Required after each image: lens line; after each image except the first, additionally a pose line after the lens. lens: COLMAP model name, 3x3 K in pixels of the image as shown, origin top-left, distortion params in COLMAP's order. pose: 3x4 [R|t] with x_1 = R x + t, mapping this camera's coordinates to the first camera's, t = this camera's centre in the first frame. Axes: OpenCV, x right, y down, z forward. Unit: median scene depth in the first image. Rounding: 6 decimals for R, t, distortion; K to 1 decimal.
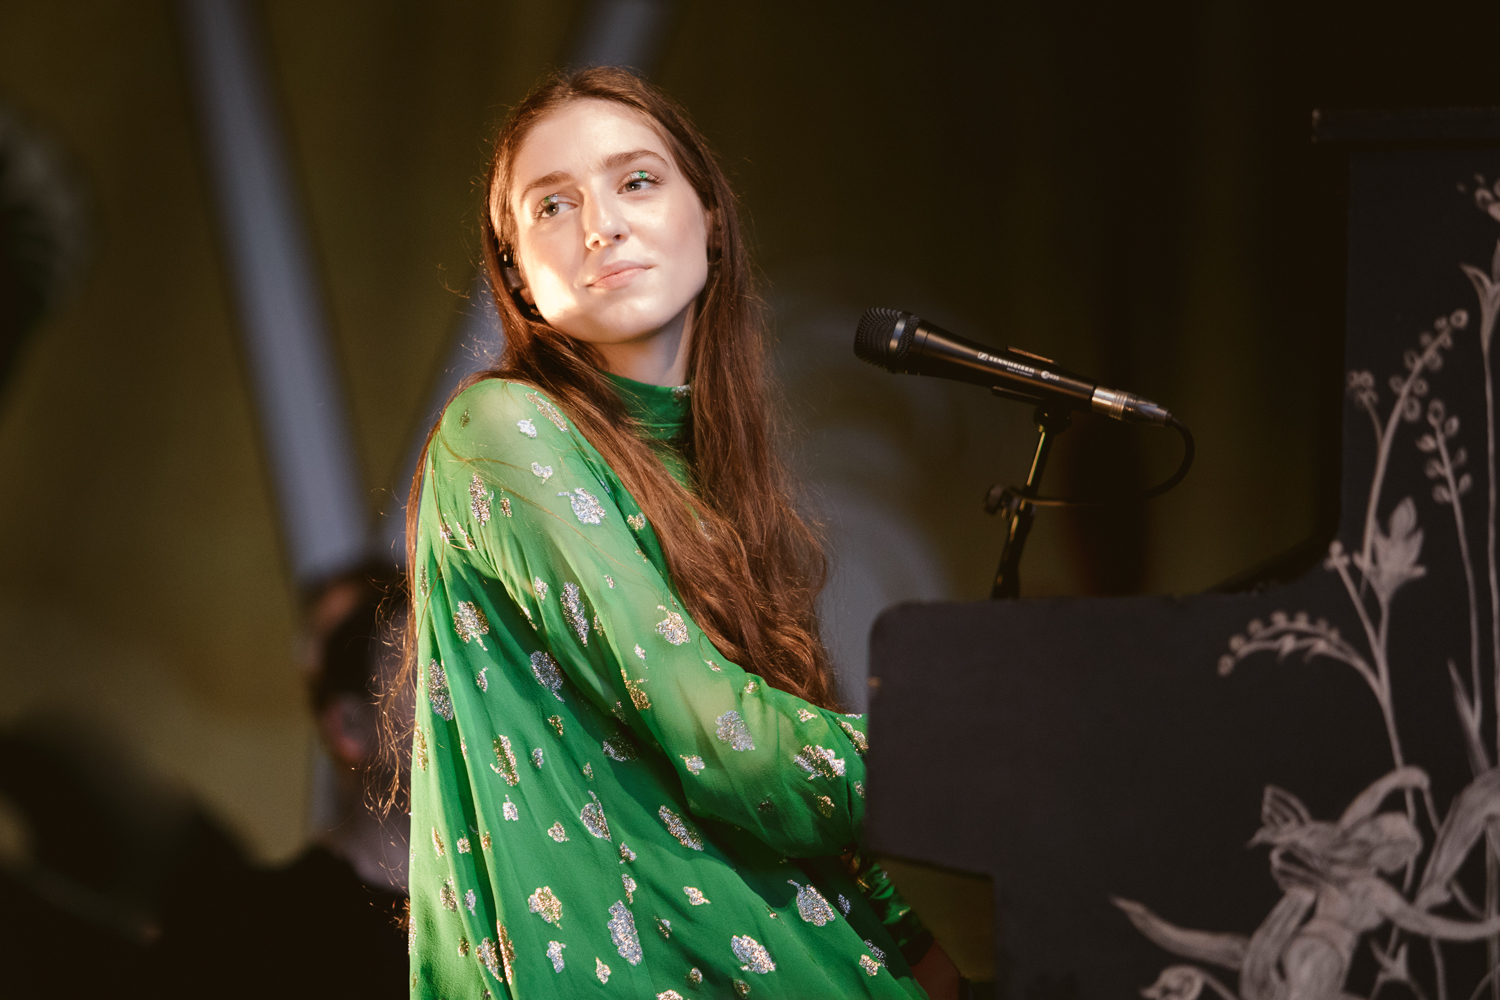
lens RADIAL K [[7897.9, 0, 699.9], [0, 7897.9, 560.9], [0, 0, 1]] dist [1.362268, 0.000000]
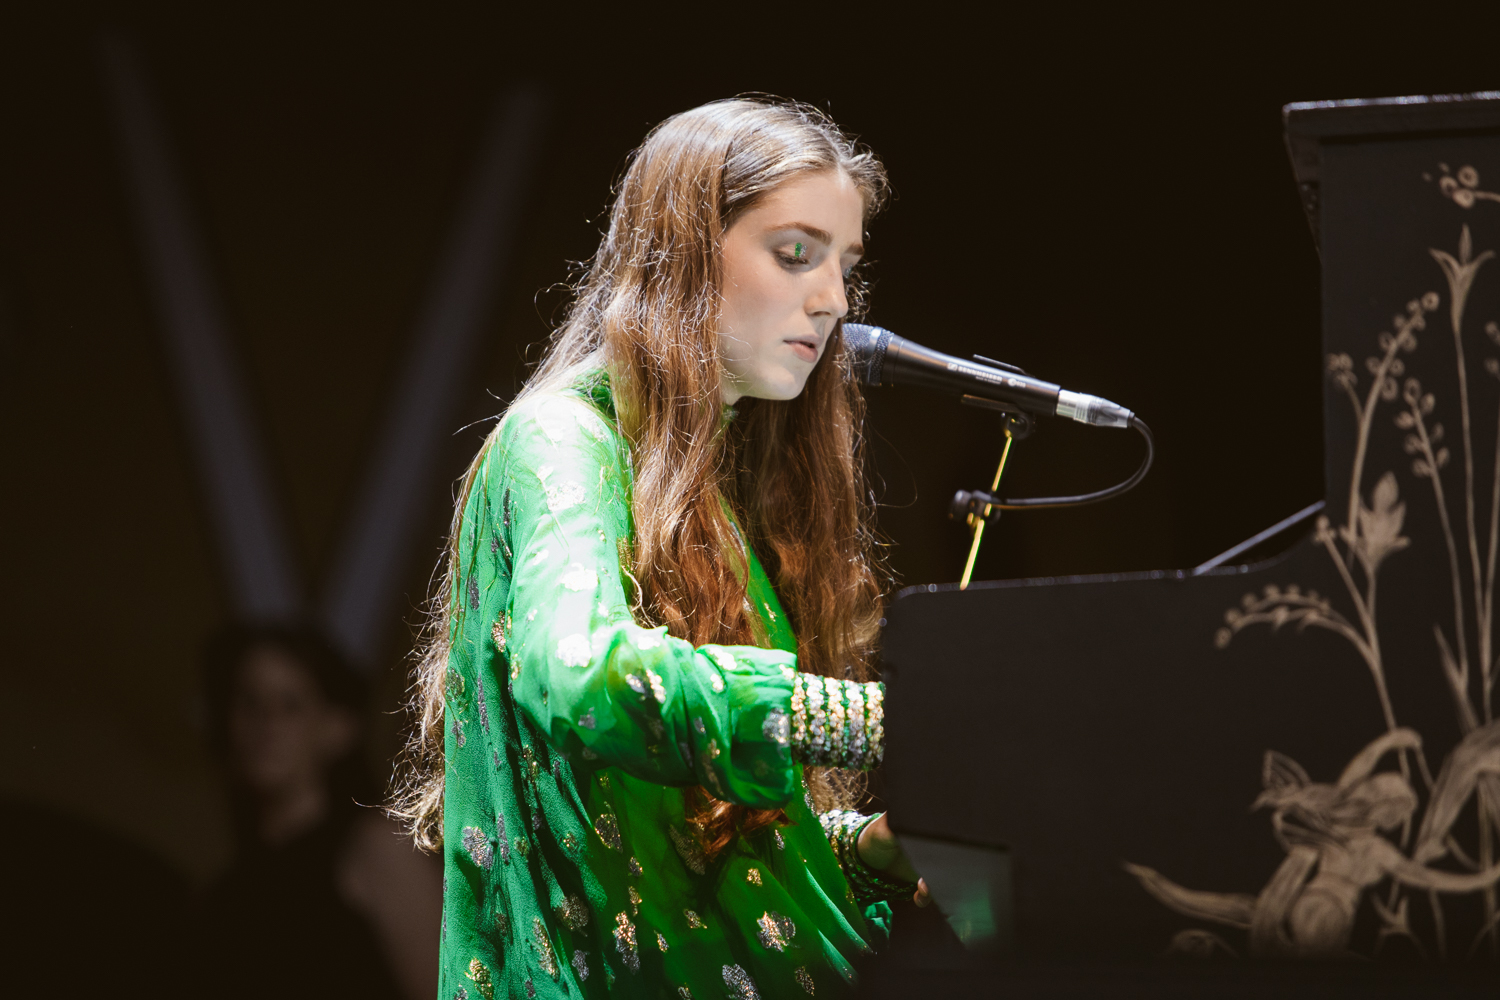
lens RADIAL K [[8710.4, 0, 703.7], [0, 8710.4, 454.2], [0, 0, 1]] dist [1.925080, 0.000000]
pose [[0.999174, -0.039411, 0.009928, -0.013042], [0.039553, 0.999112, -0.014524, 0.002973], [-0.009347, 0.014905, 0.999845, -0.160848]]
